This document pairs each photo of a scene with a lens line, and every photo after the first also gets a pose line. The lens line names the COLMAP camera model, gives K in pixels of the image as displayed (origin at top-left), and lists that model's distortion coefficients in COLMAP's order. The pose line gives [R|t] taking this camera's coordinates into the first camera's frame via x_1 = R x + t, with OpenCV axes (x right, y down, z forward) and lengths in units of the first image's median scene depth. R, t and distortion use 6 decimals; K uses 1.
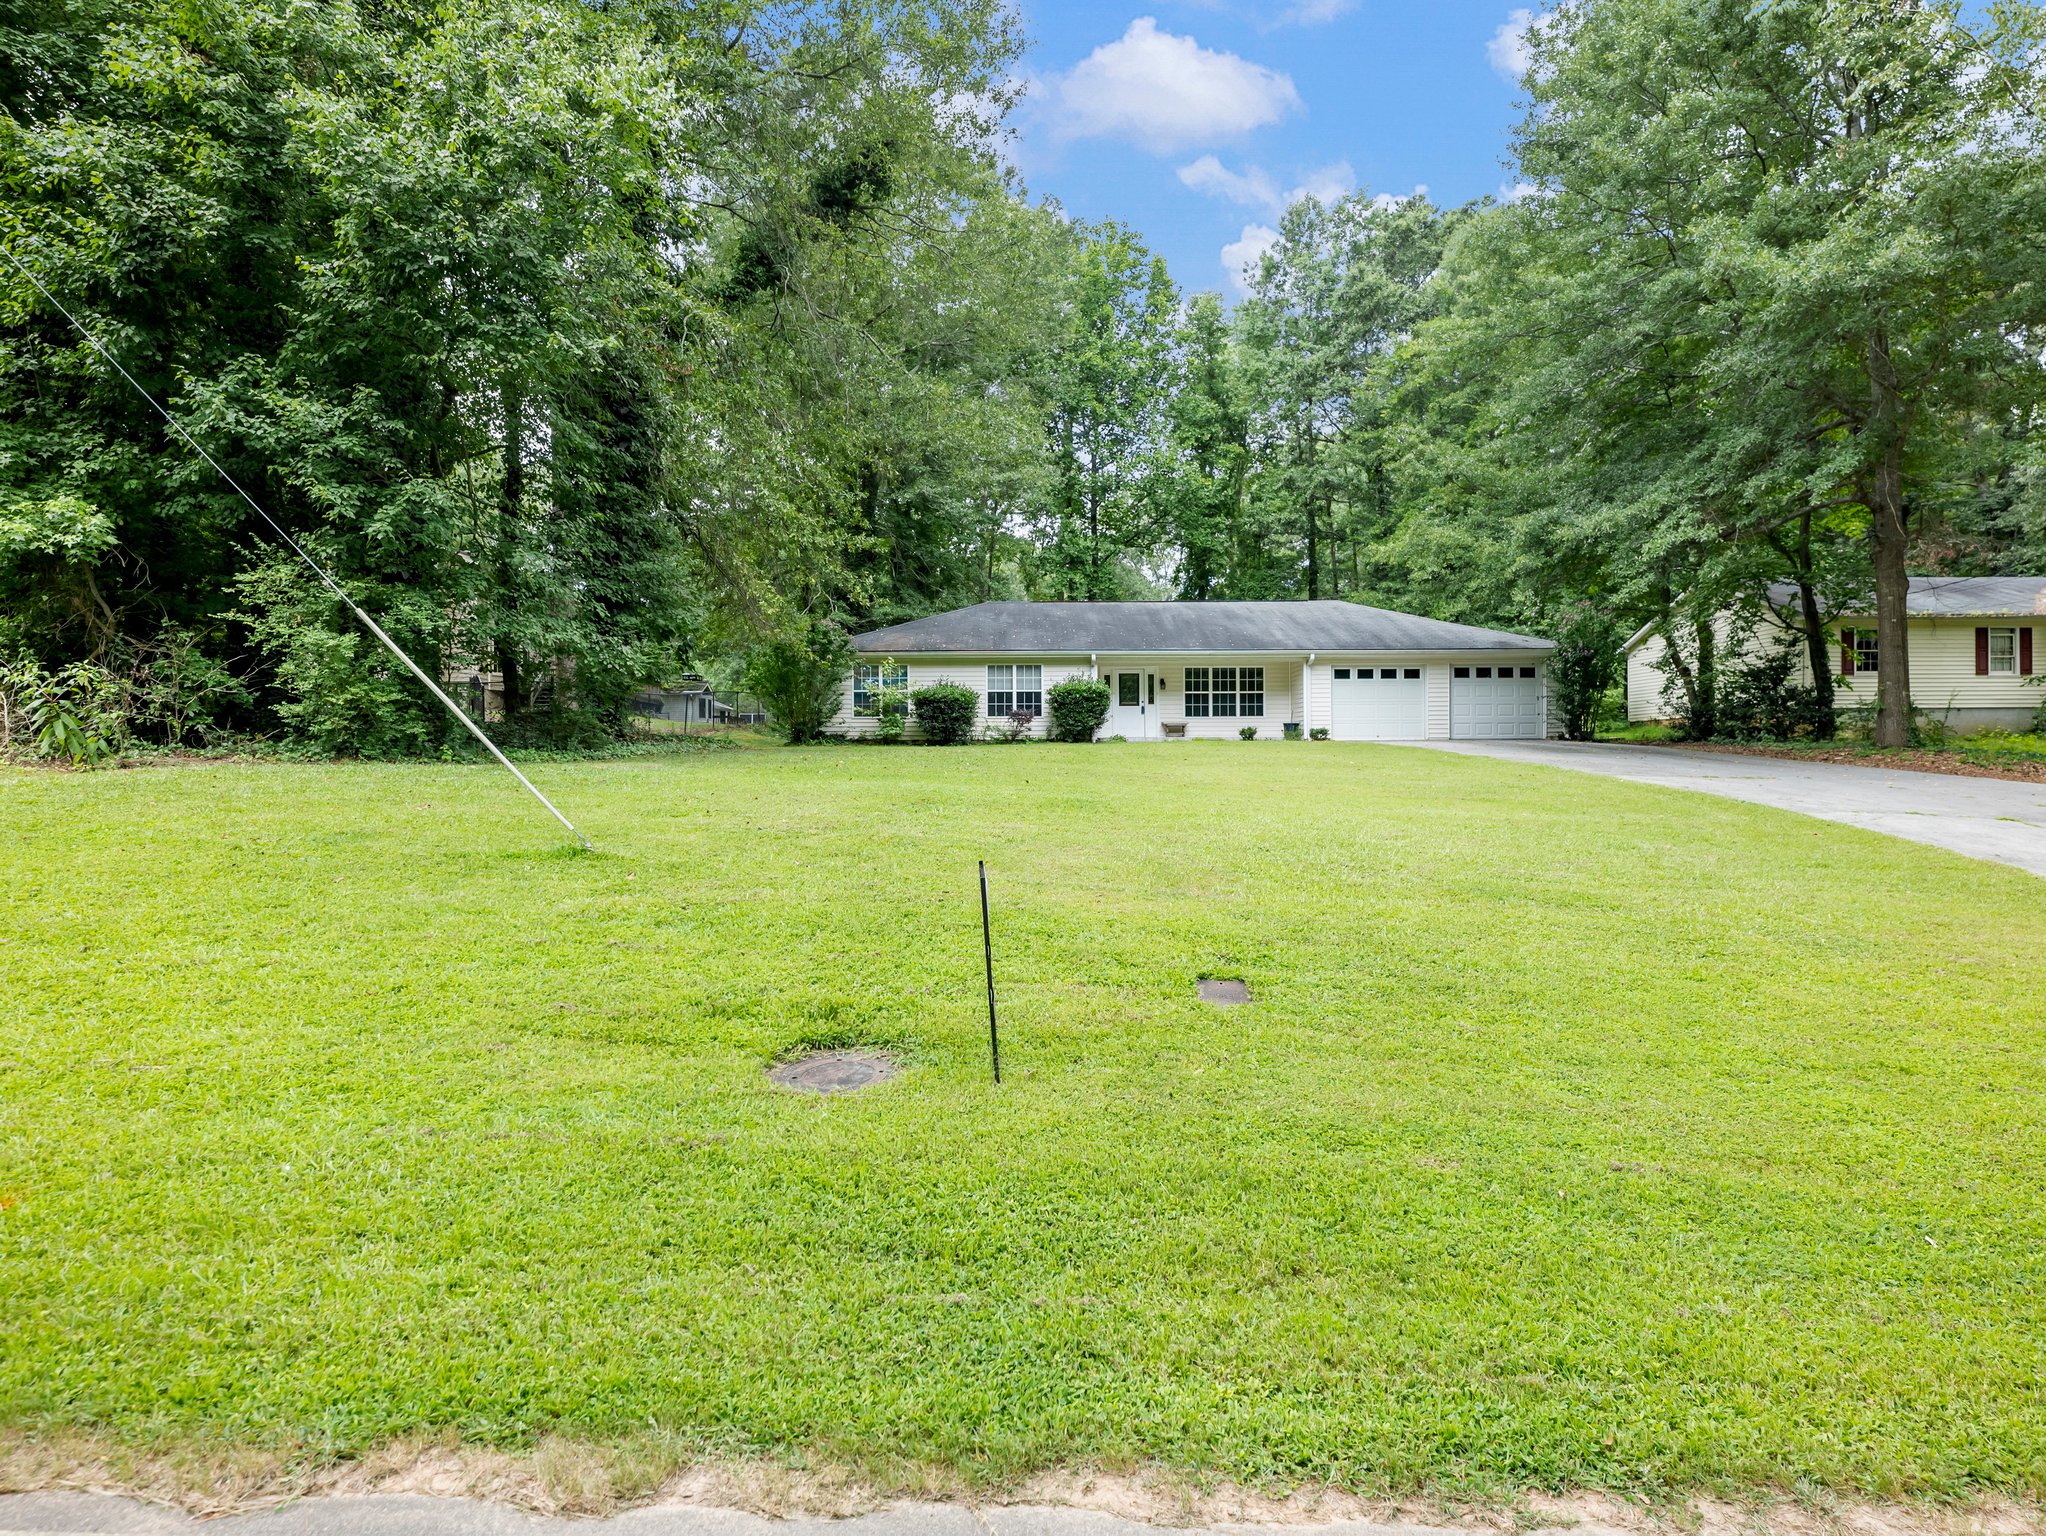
lens RADIAL K [[1005.1, 0, 1018.1], [0, 1005.1, 765.5], [0, 0, 1]] dist [0.004963, 0.000066]
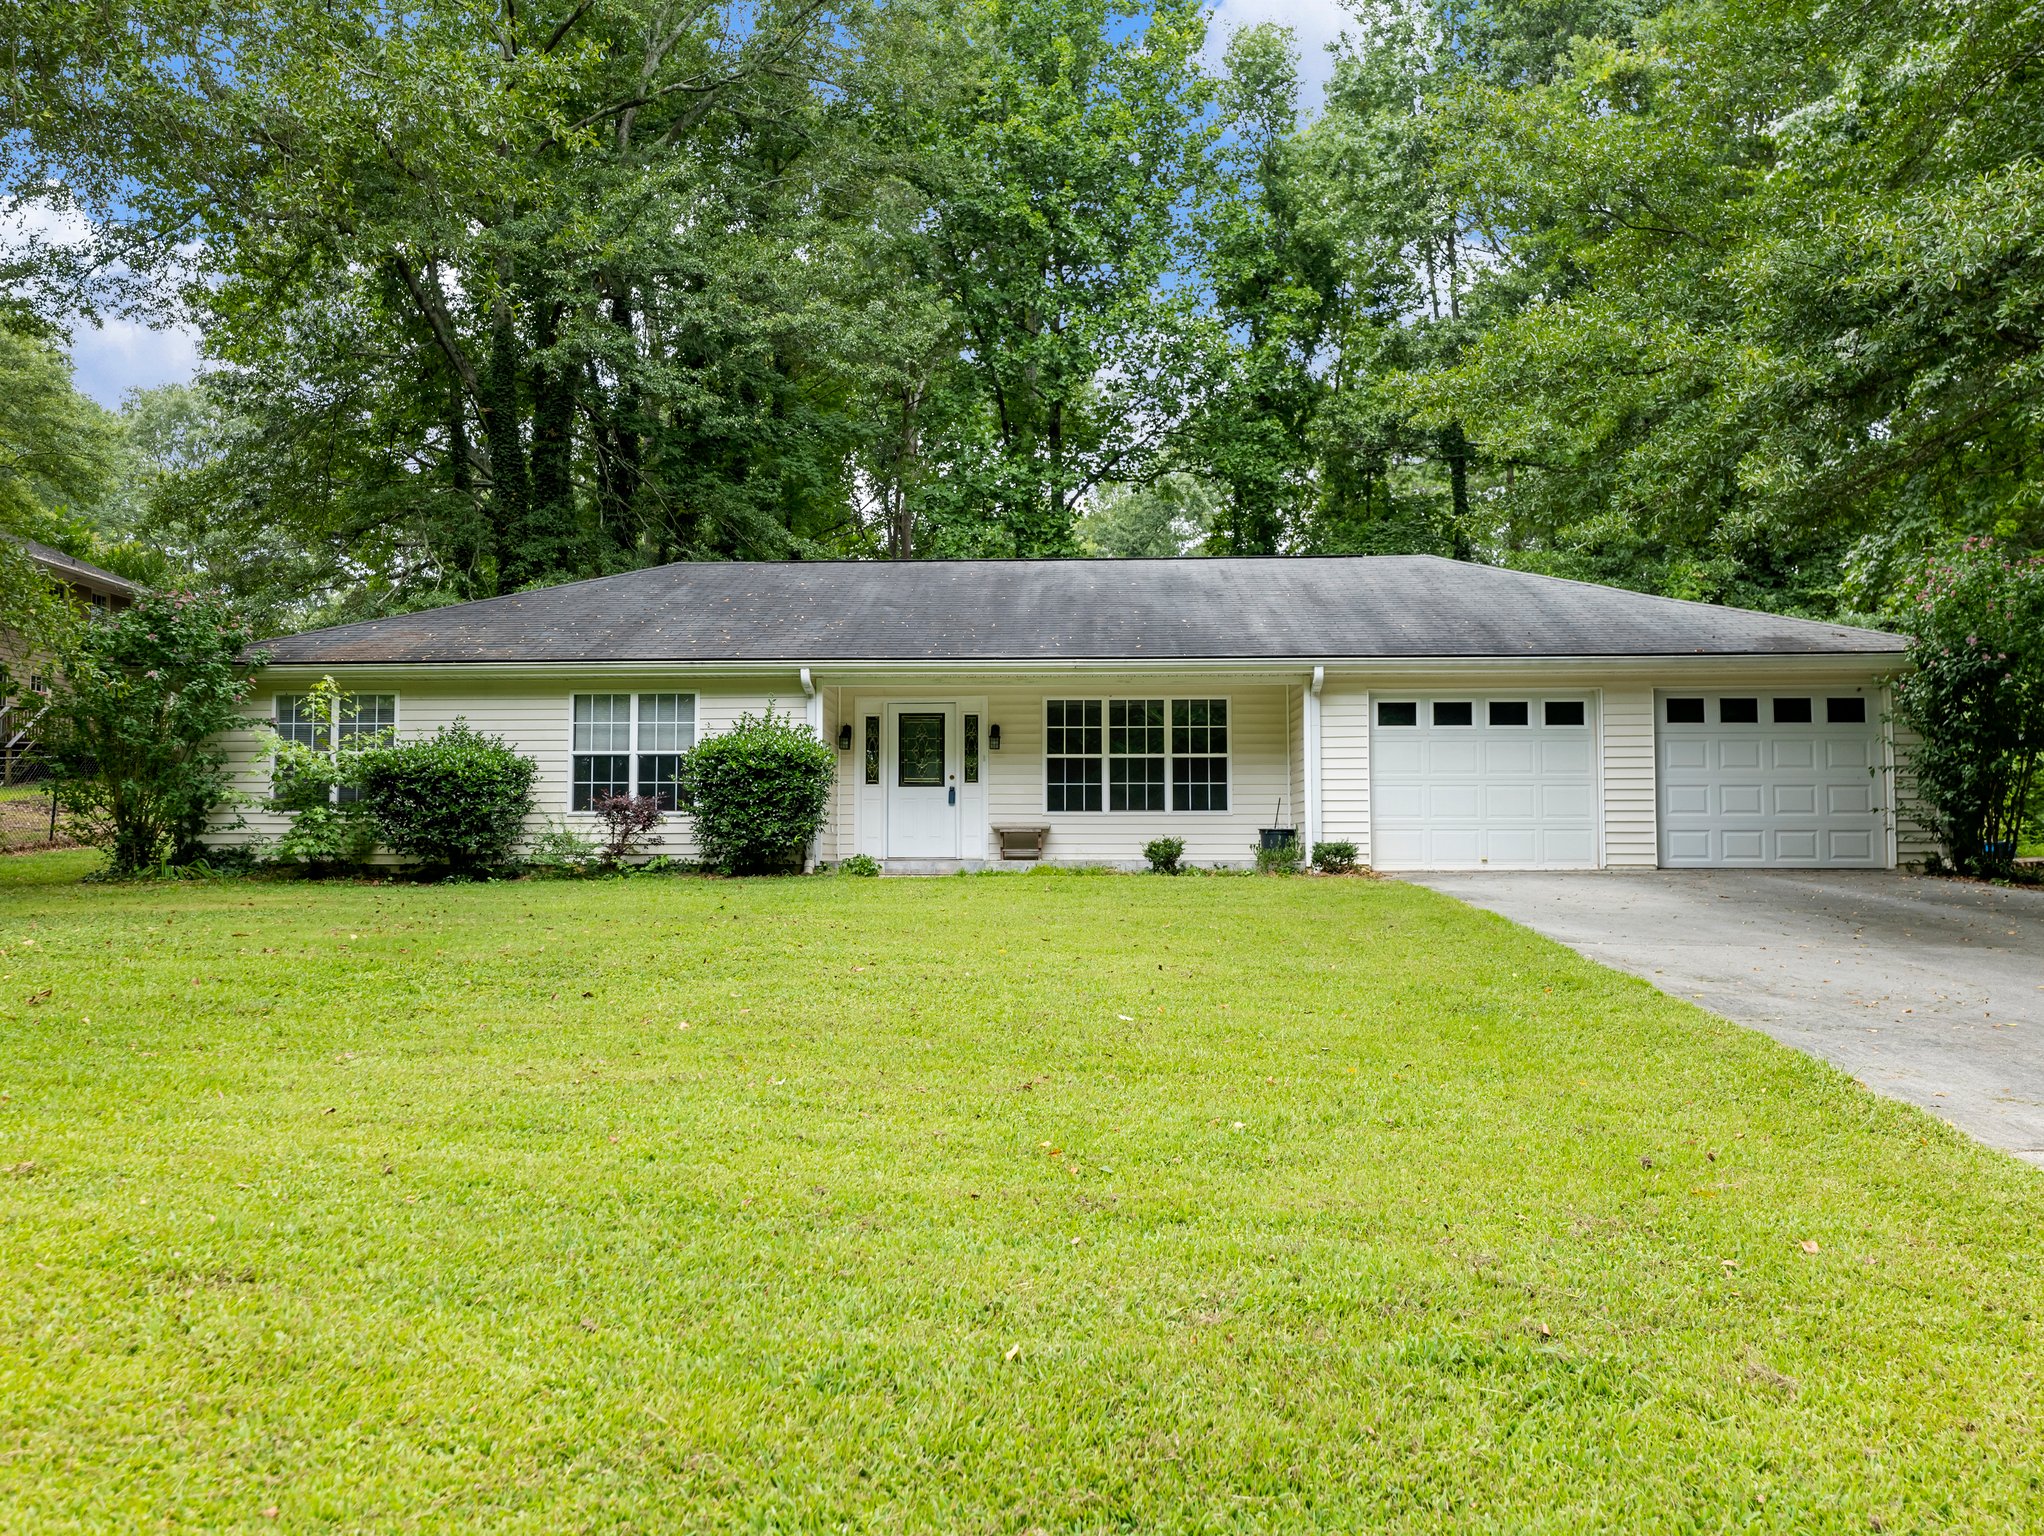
lens RADIAL K [[1511.3, 0, 1025.2], [0, 1511.3, 767.3], [0, 0, 1]] dist [-0.008717, -0.004432]
pose [[0.997646, 0.001064, -0.068569, 0.209386], [-0.005012, 0.998337, -0.057431, -0.031232], [0.068394, 0.057639, 0.995992, 0.356068]]
